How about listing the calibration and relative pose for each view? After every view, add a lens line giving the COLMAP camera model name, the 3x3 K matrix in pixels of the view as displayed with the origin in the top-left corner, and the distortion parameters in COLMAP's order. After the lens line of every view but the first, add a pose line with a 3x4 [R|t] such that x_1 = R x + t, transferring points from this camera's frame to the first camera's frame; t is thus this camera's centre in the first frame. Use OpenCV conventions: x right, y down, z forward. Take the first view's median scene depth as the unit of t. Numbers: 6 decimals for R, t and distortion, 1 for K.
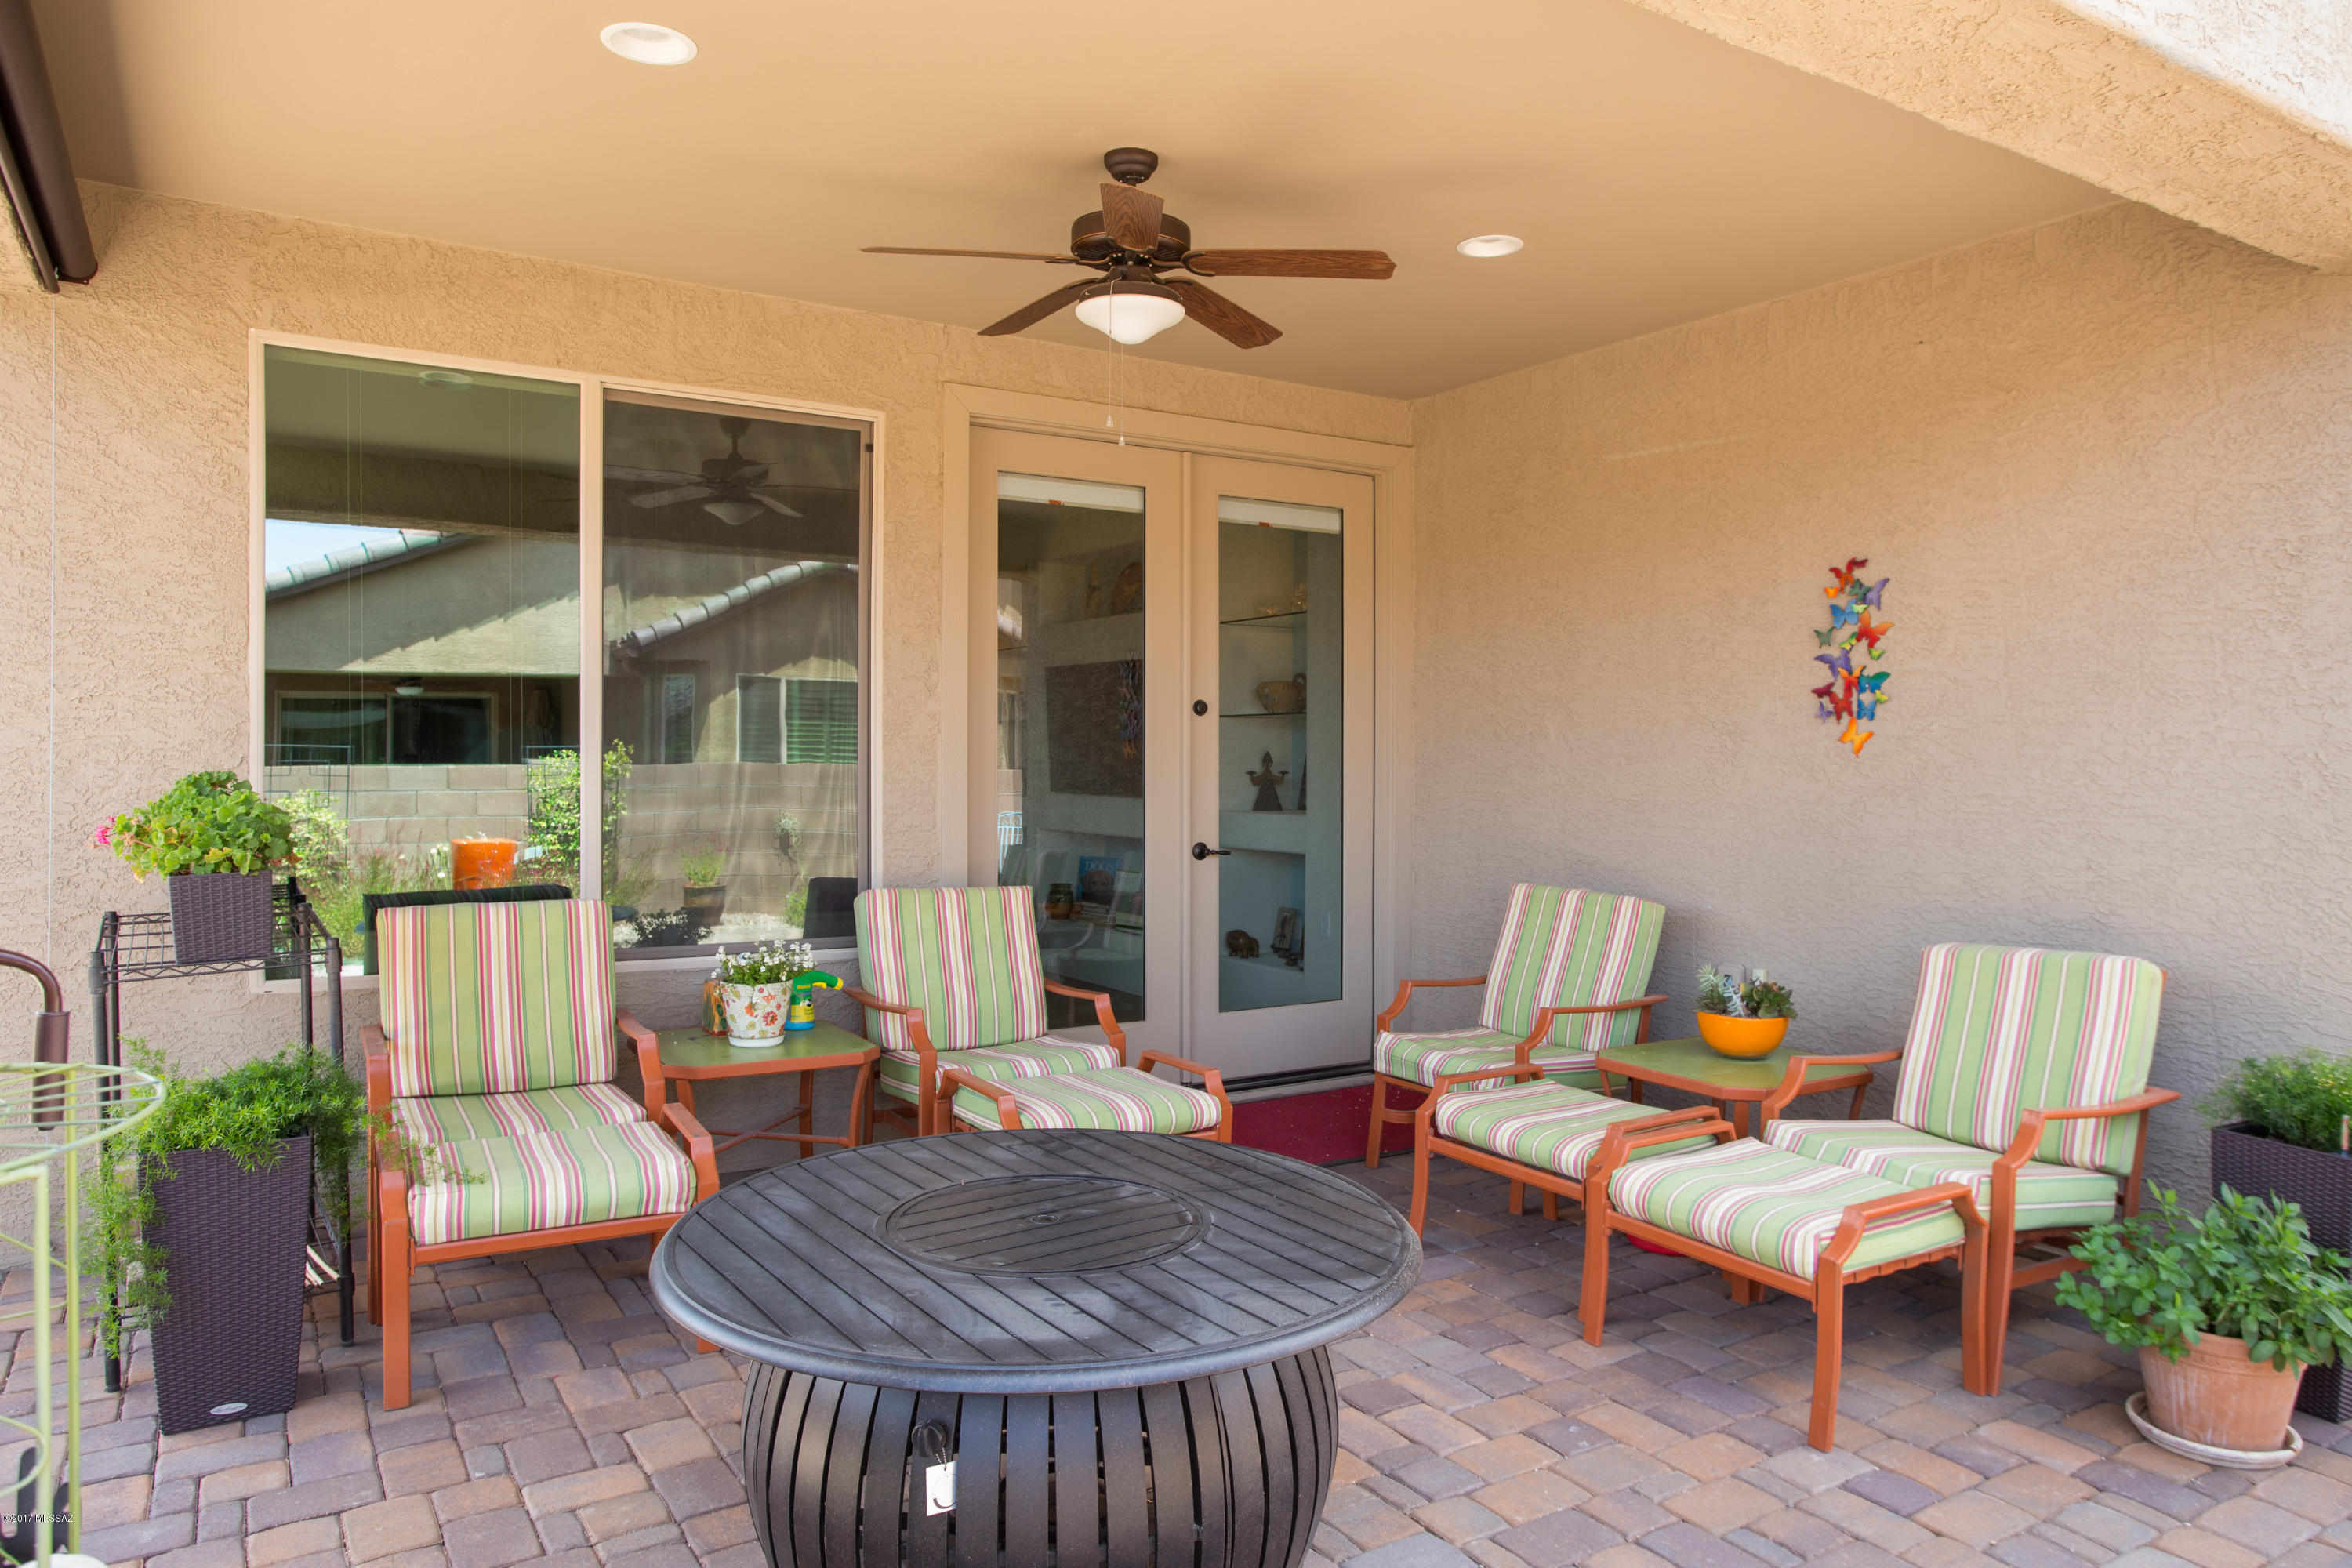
lens RADIAL K [[1609.4, 0, 1177.1], [0, 1609.4, 780.0], [0, 0, 1]] dist [0.010954, 0.004778]
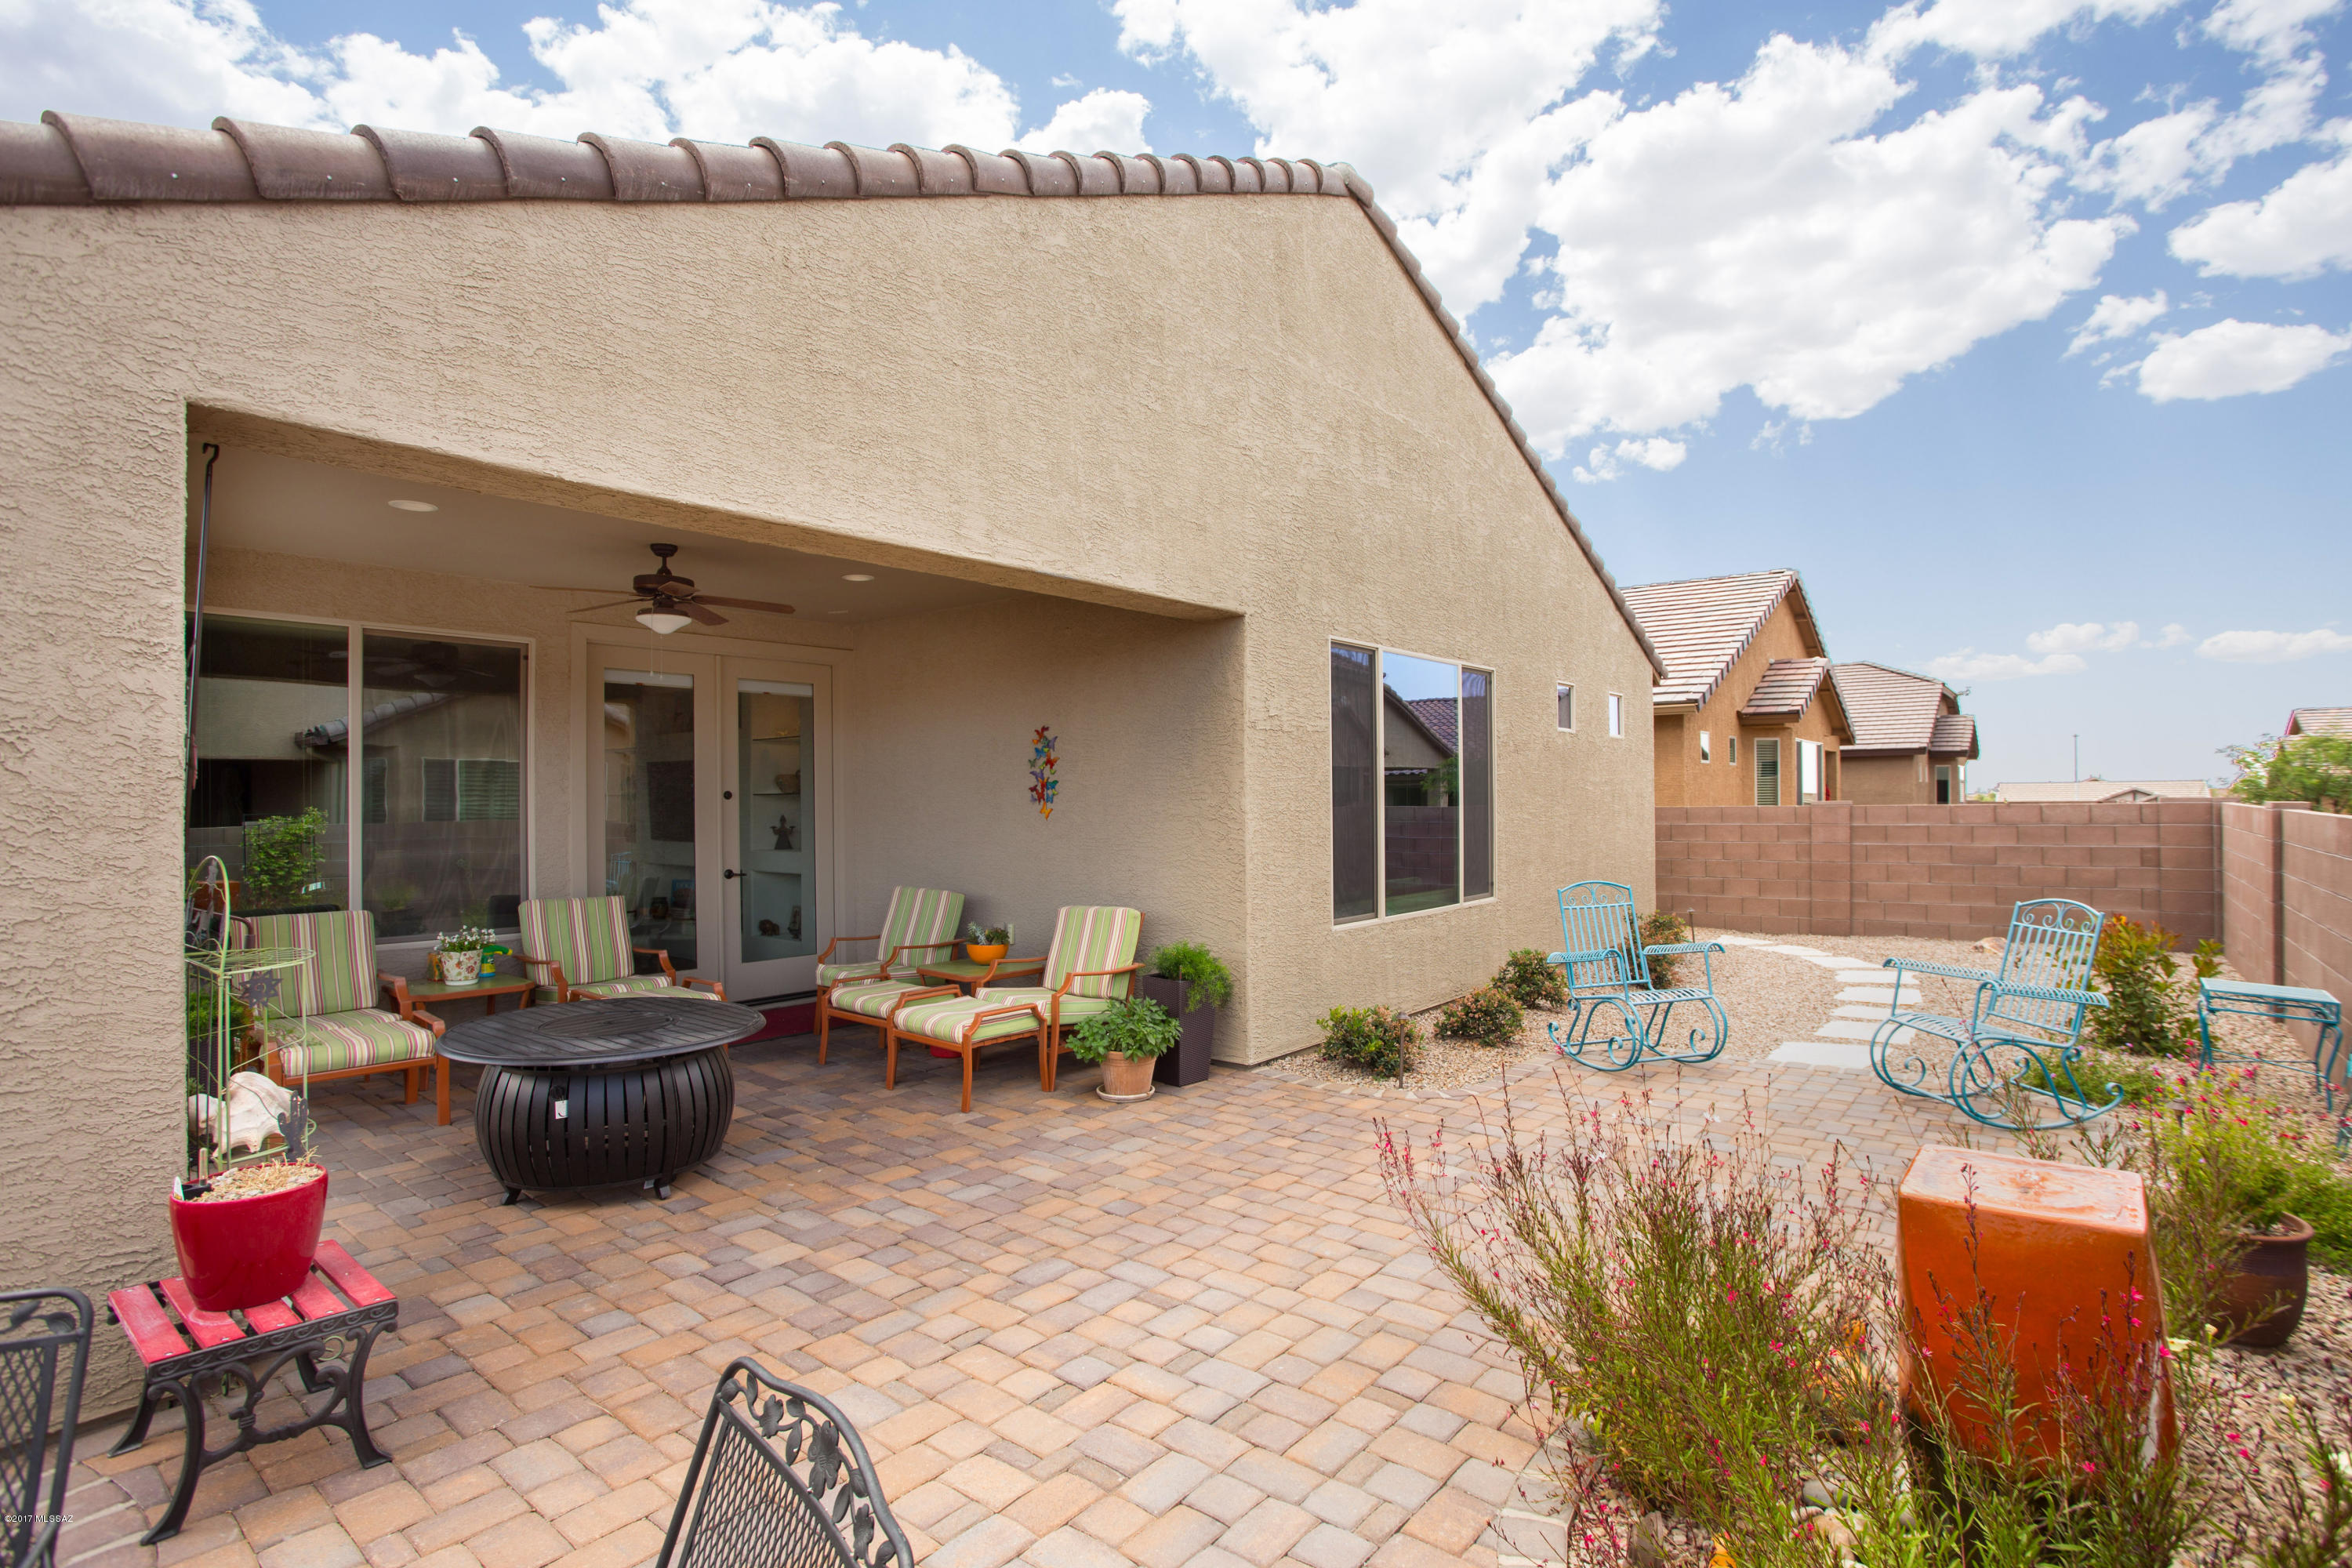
lens RADIAL K [[1197.8, 0, 1161.4], [0, 1197.8, 791.4], [0, 0, 1]] dist [-0.004016, 0.001015]
pose [[0.954485, -0.009306, 0.298114, 0.100201], [0.015331, 0.999723, -0.017881, -0.022393], [-0.297865, 0.021637, 0.954363, -0.557910]]
